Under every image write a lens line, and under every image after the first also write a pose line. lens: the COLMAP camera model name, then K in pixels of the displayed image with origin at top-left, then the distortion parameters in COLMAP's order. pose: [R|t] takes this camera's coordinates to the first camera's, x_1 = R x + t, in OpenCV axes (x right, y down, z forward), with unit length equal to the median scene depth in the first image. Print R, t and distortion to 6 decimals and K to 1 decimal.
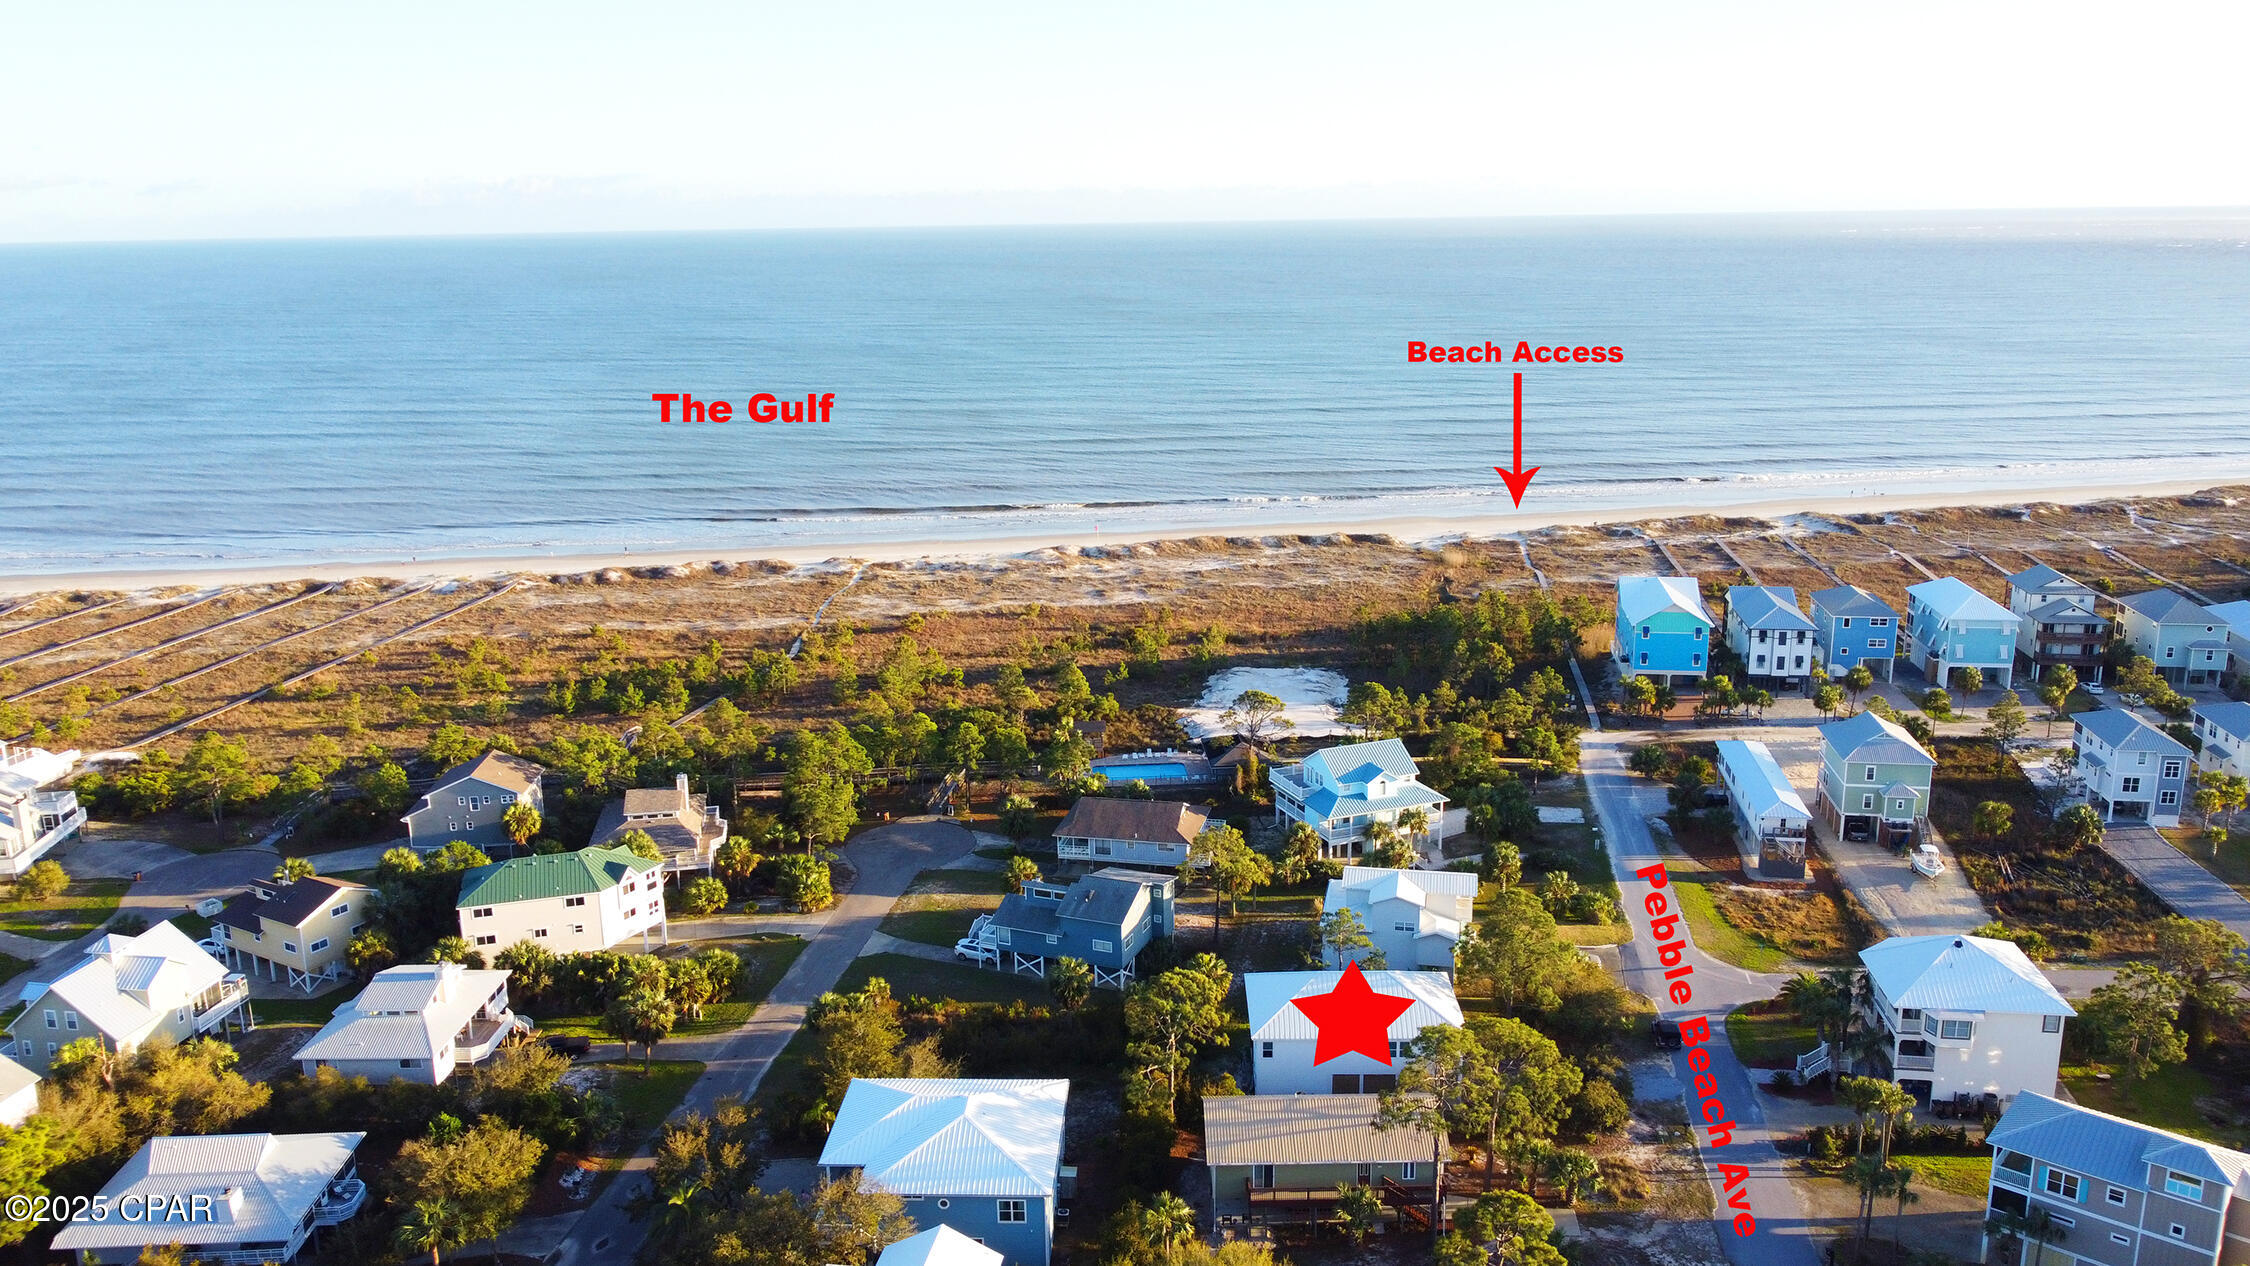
lens RADIAL K [[1695.0, 0, 1125.0], [0, 1695.0, 633.0], [0, 0, 1]] dist [0.001257, -0.004400]
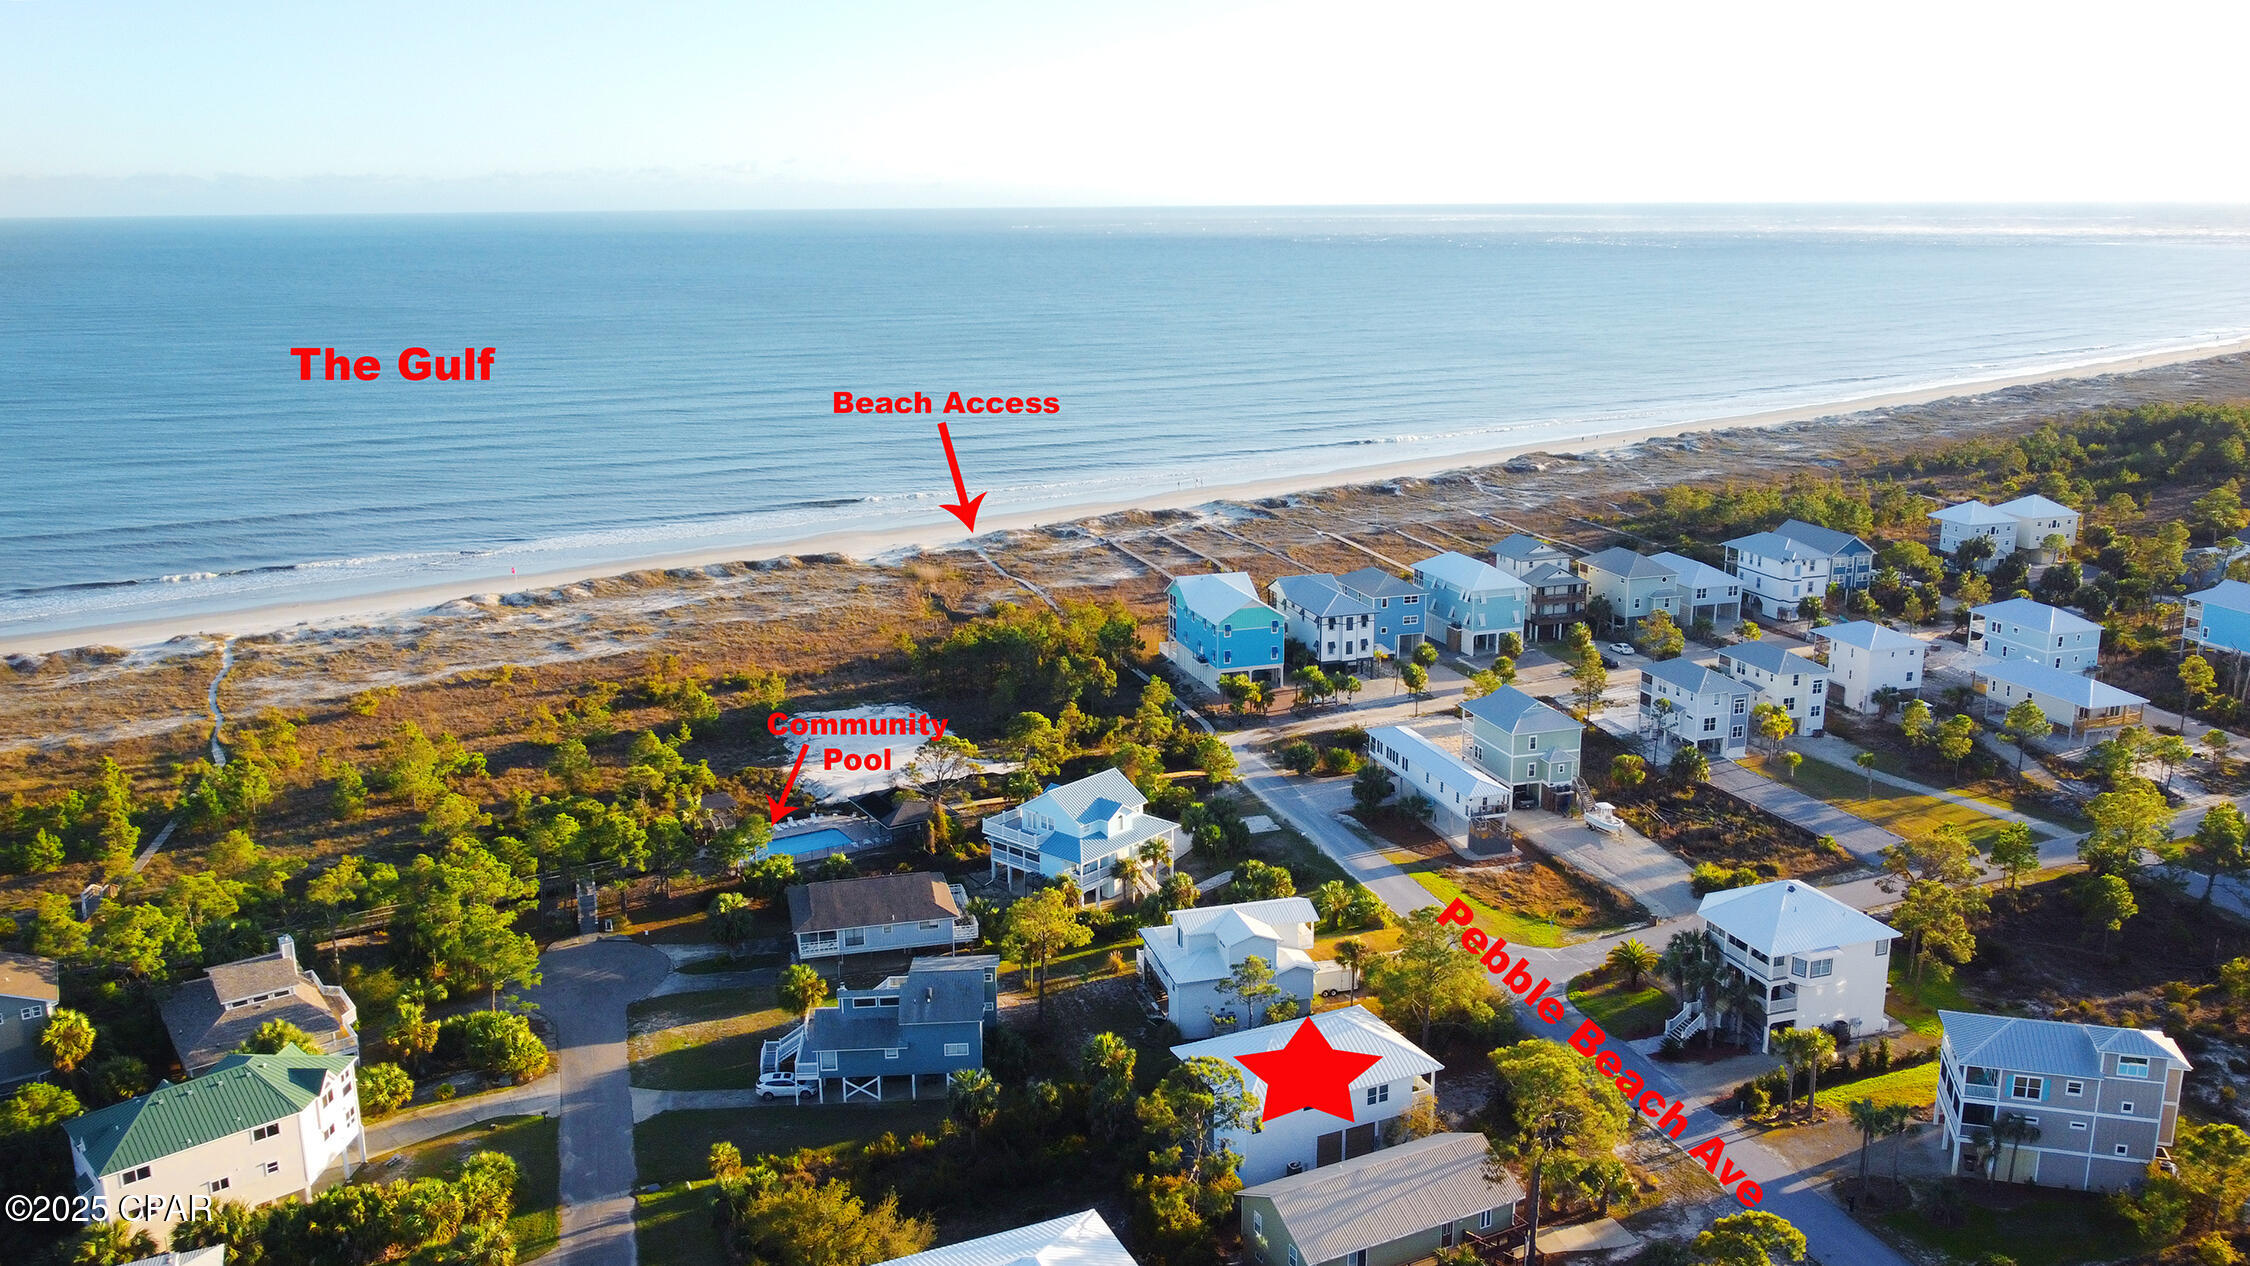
lens RADIAL K [[1774.3, 0, 1125.0], [0, 1774.3, 633.0], [0, 0, 1]] dist [0.000561, -0.006290]
pose [[0.895374, -0.096325, 0.434772, -0.241753], [0.099581, 0.994911, 0.015349, -0.025402], [-0.434038, 0.029552, 0.900410, 0.108867]]
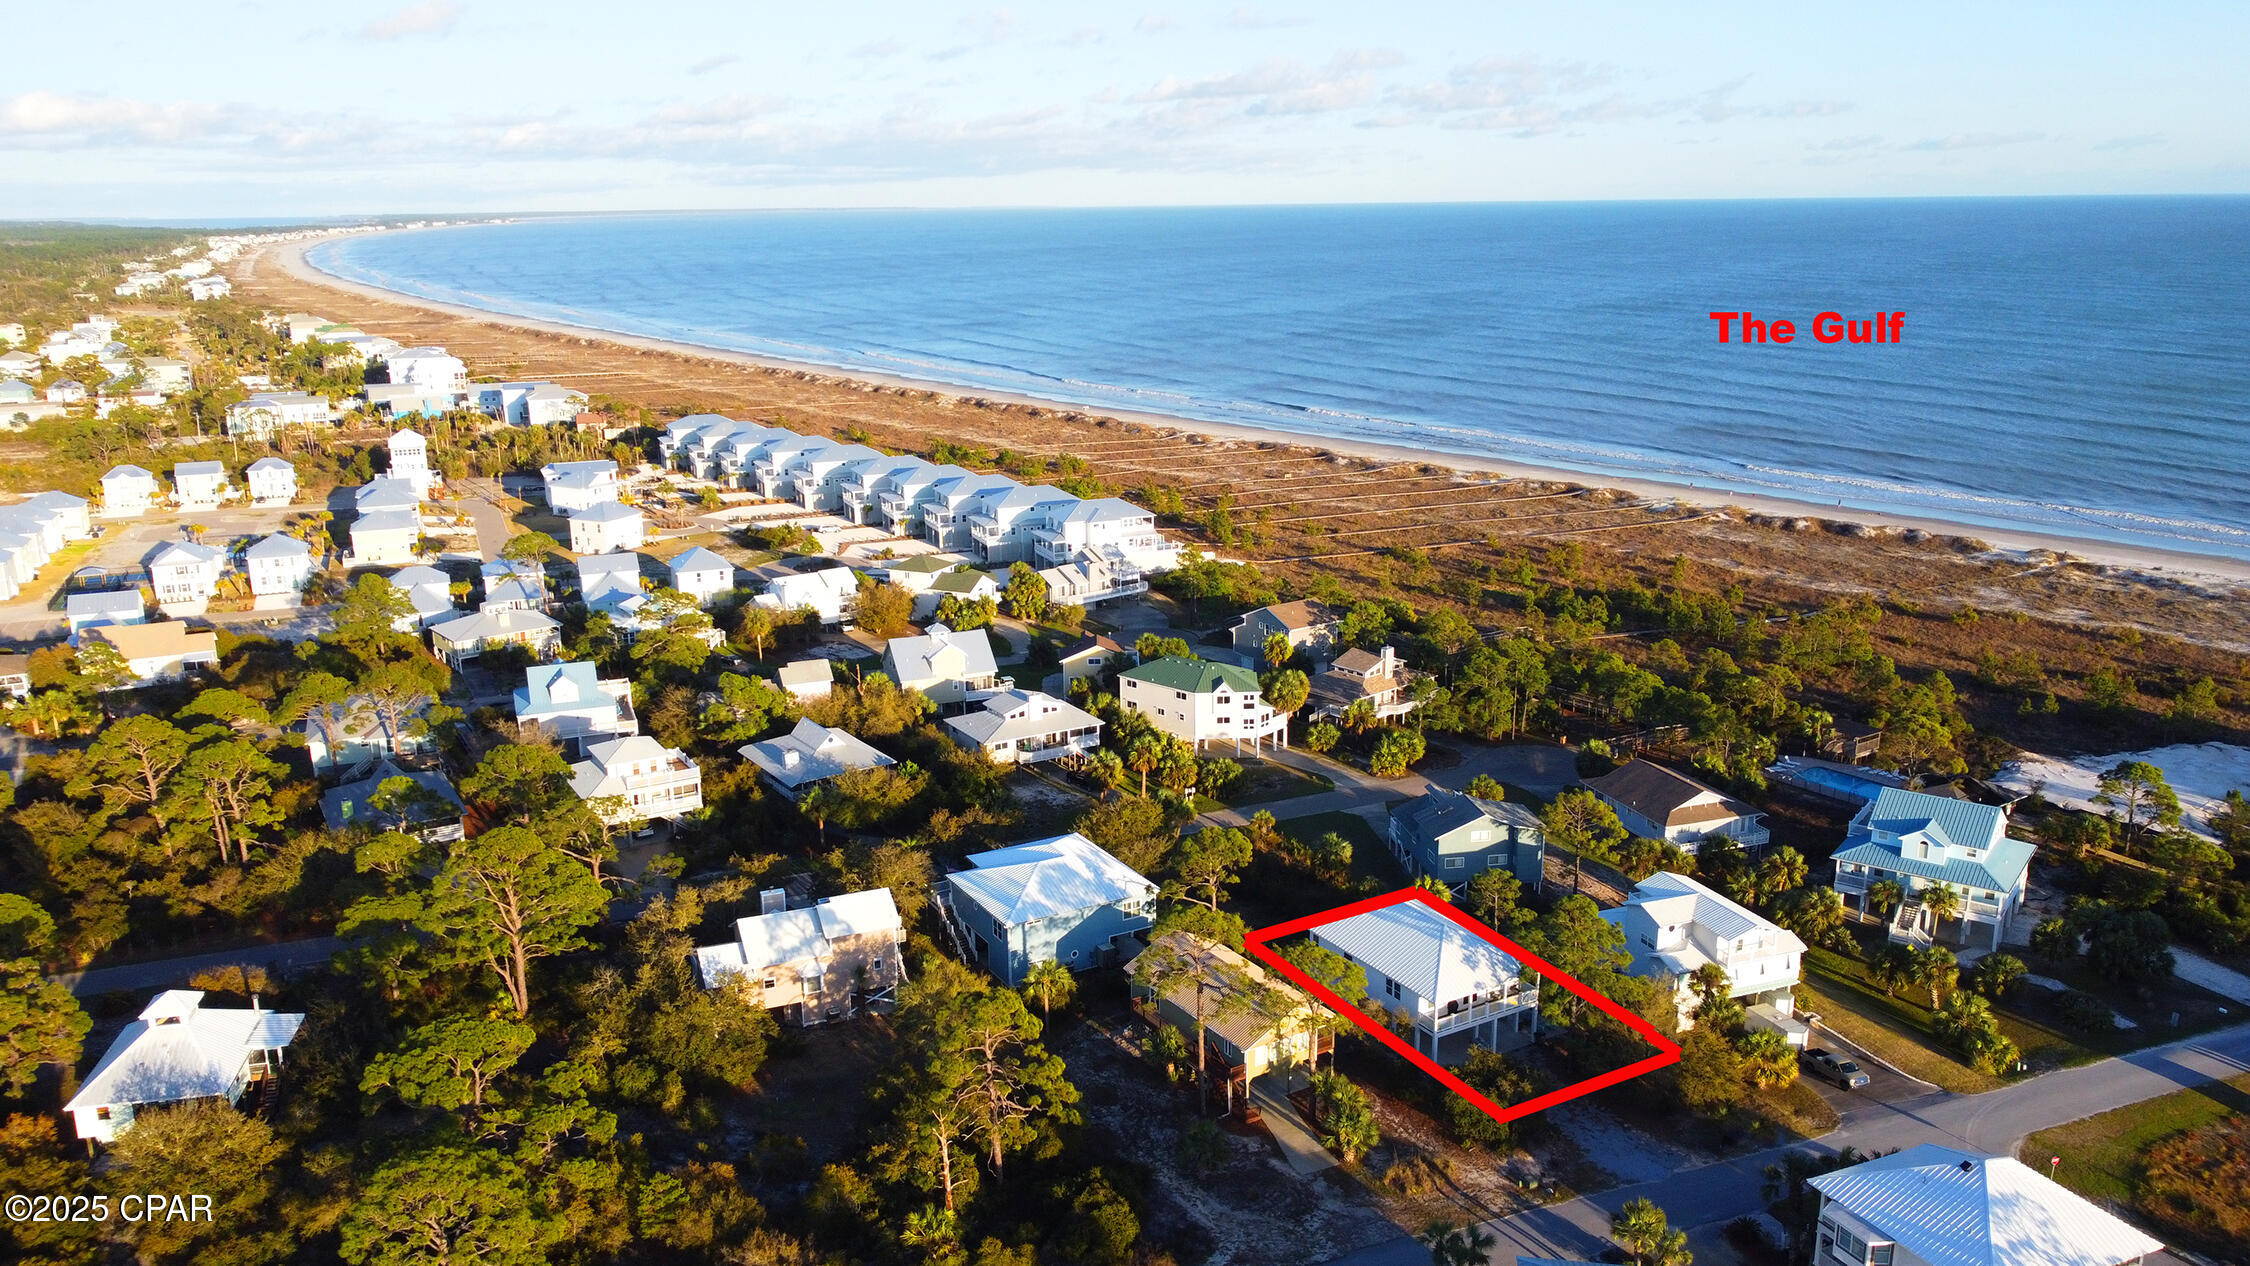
lens RADIAL K [[1695.0, 0, 1125.0], [0, 1695.0, 633.0], [0, 0, 1]] dist [0.001257, -0.004400]
pose [[0.528274, 0.220231, -0.820015, 0.564838], [-0.199412, 0.970944, 0.132299, -0.041335], [0.825325, 0.093631, 0.556841, 0.185509]]
